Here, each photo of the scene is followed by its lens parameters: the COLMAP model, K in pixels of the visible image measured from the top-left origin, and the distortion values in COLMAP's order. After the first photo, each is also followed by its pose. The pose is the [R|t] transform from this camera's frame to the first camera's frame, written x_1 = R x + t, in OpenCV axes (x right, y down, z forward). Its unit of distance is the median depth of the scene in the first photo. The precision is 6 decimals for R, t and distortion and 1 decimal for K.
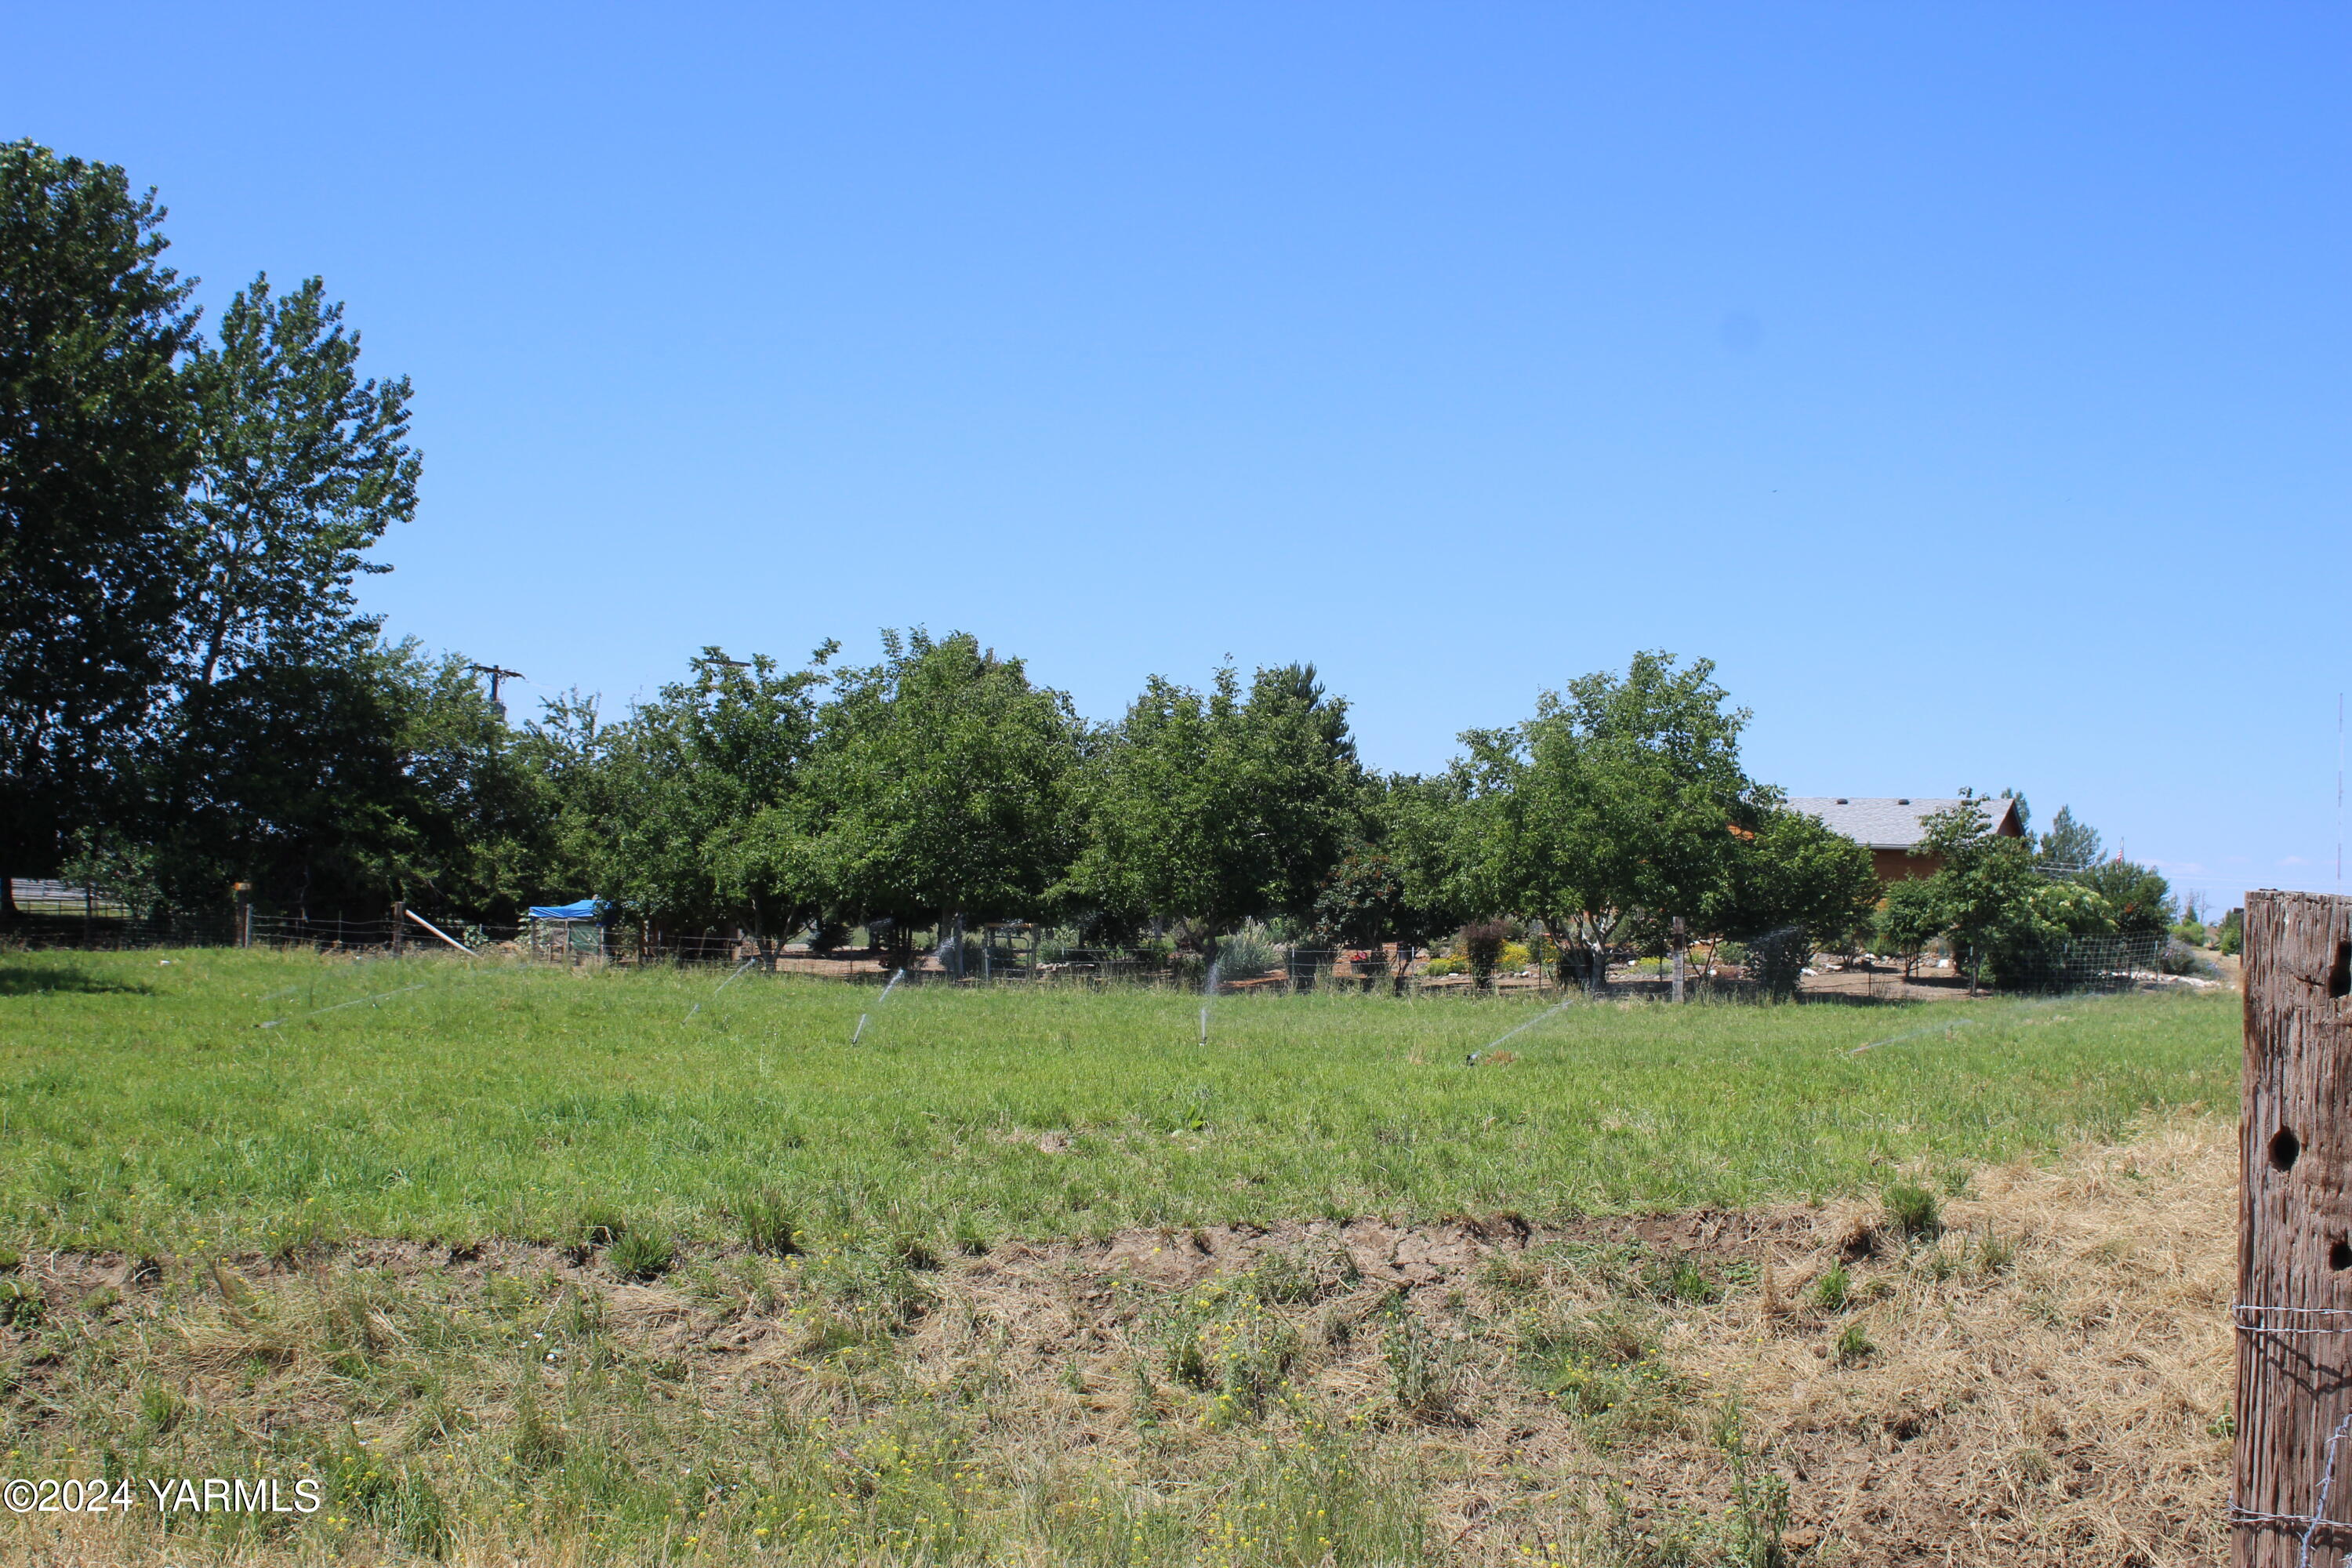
lens RADIAL K [[2841.3, 0, 1174.3], [0, 2841.3, 786.7], [0, 0, 1]] dist [-0.084291, 0.005743]
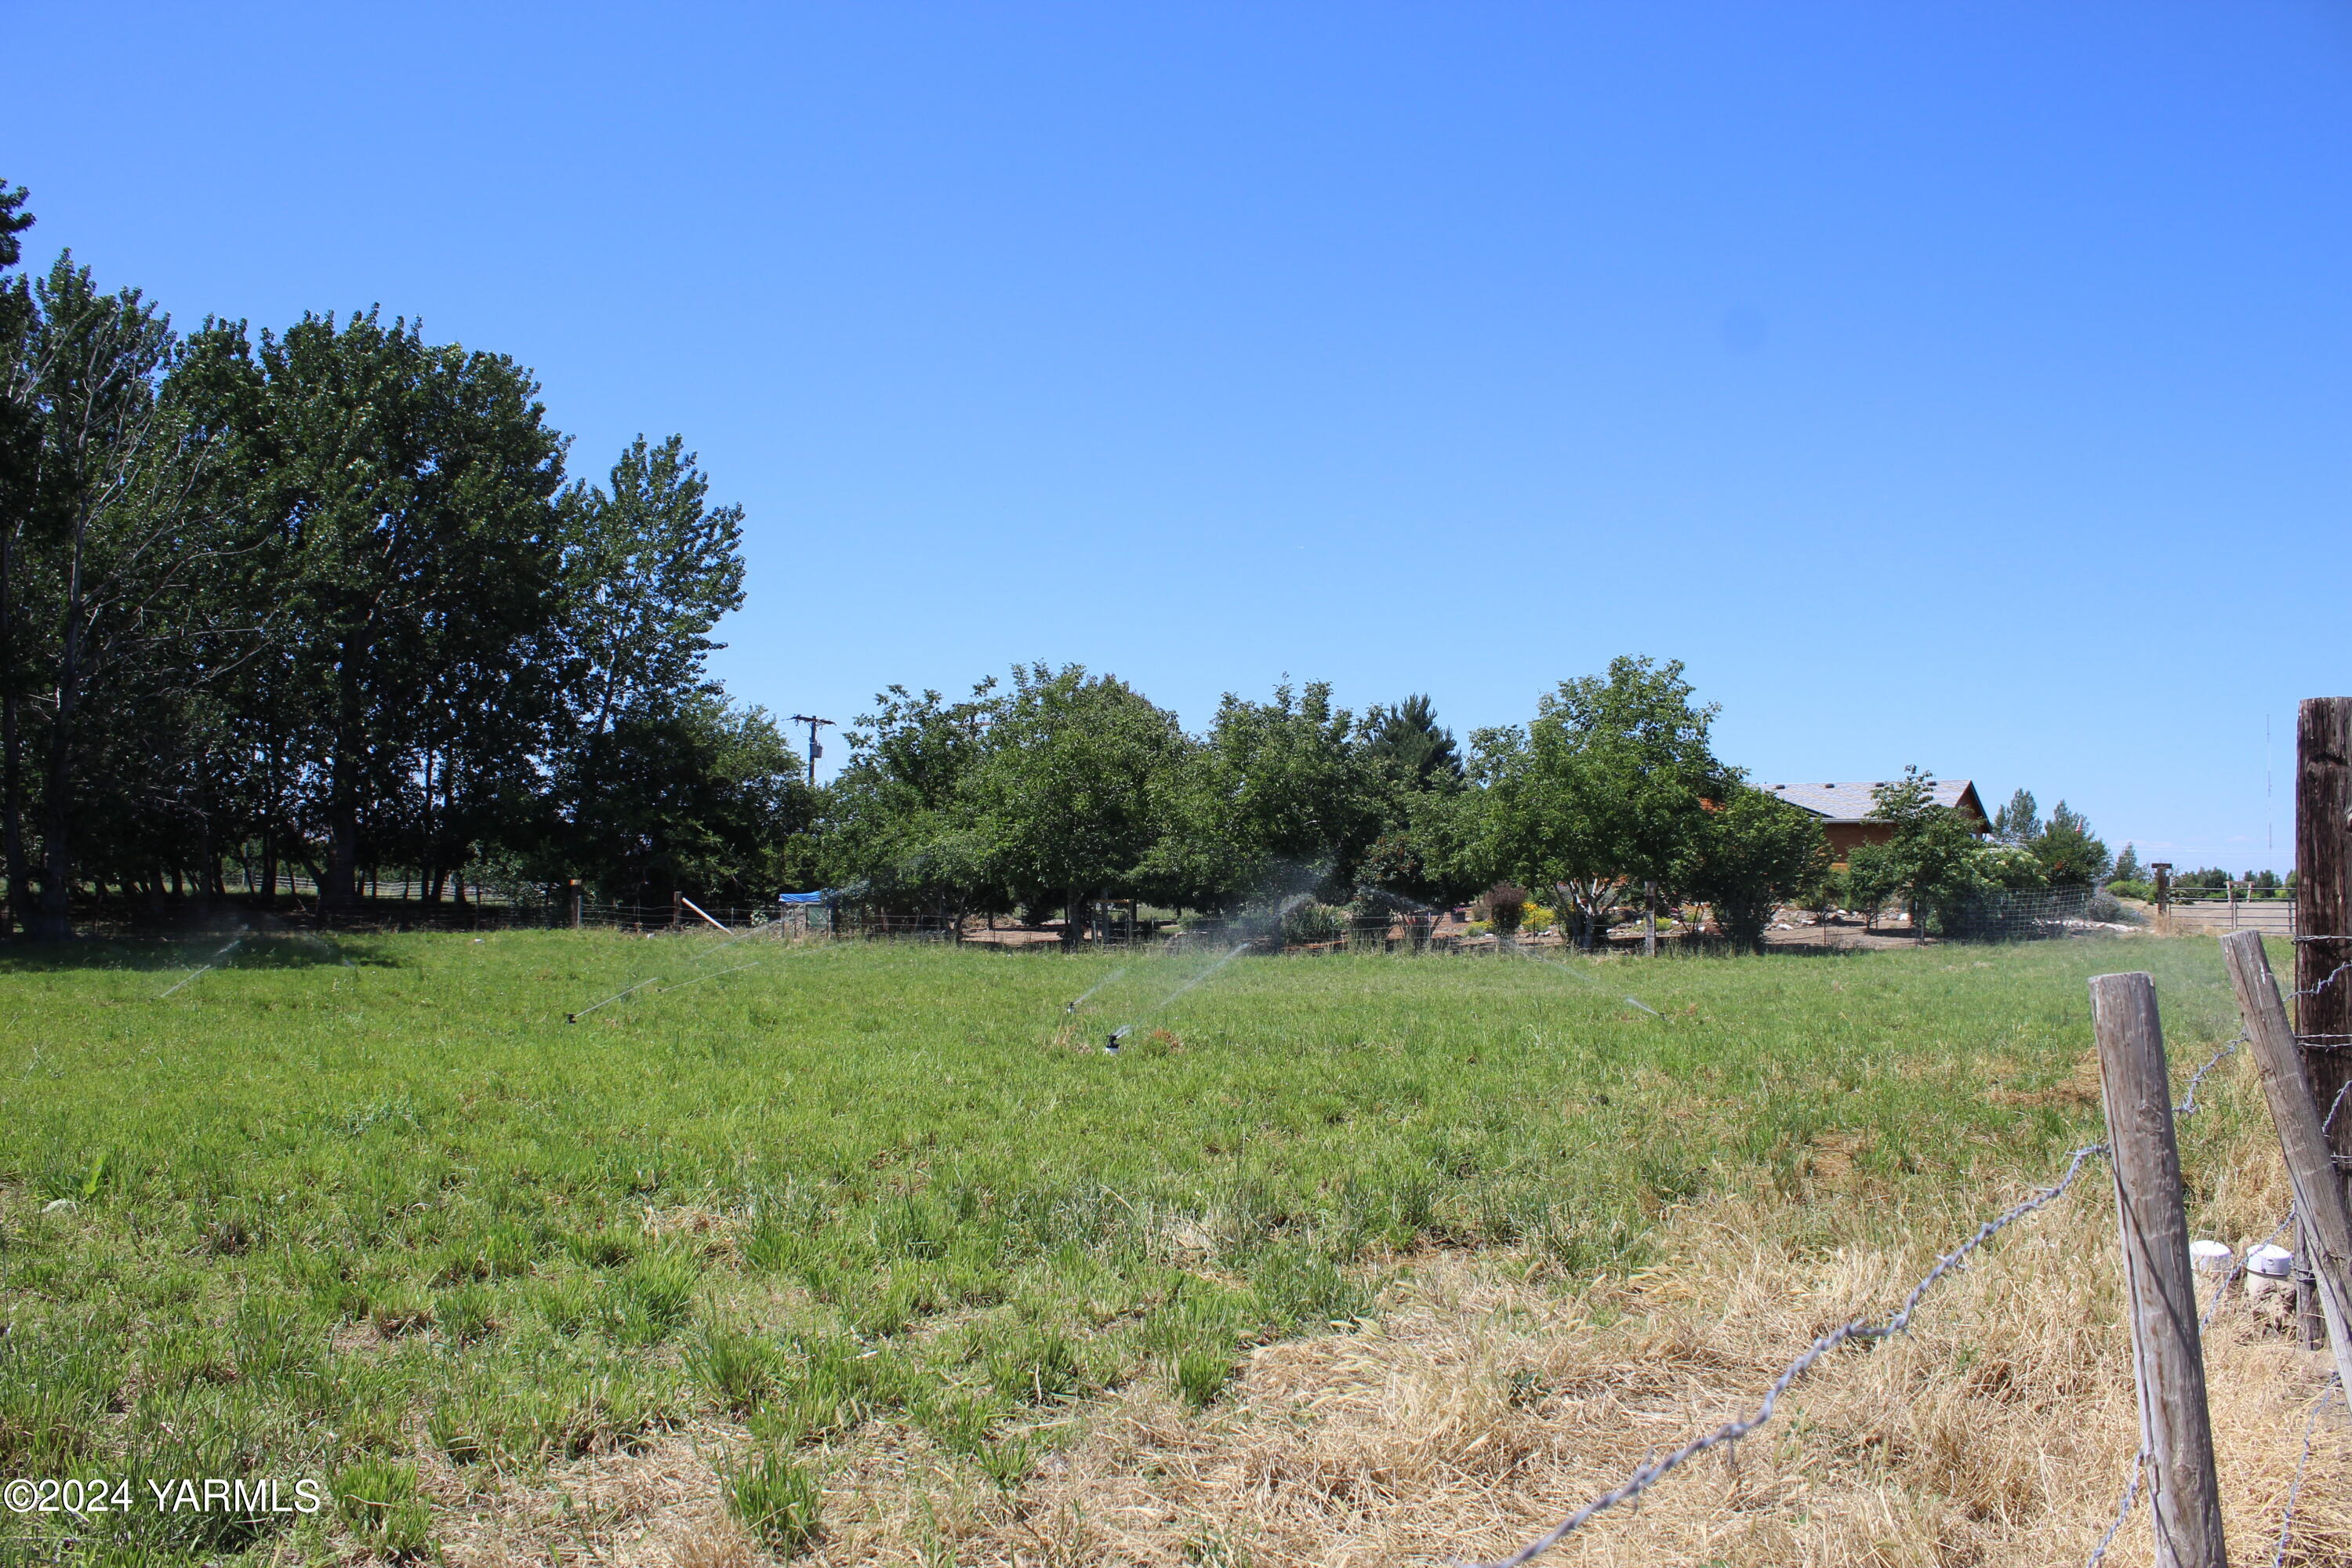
lens RADIAL K [[1929.3, 0, 1189.5], [0, 1929.3, 781.9], [0, 0, 1]] dist [-0.165835, 0.144713]
pose [[0.990605, -0.027553, -0.133947, 0.086464], [0.025567, 0.999536, -0.016526, 0.011919], [0.134340, 0.012946, 0.990851, 0.180336]]
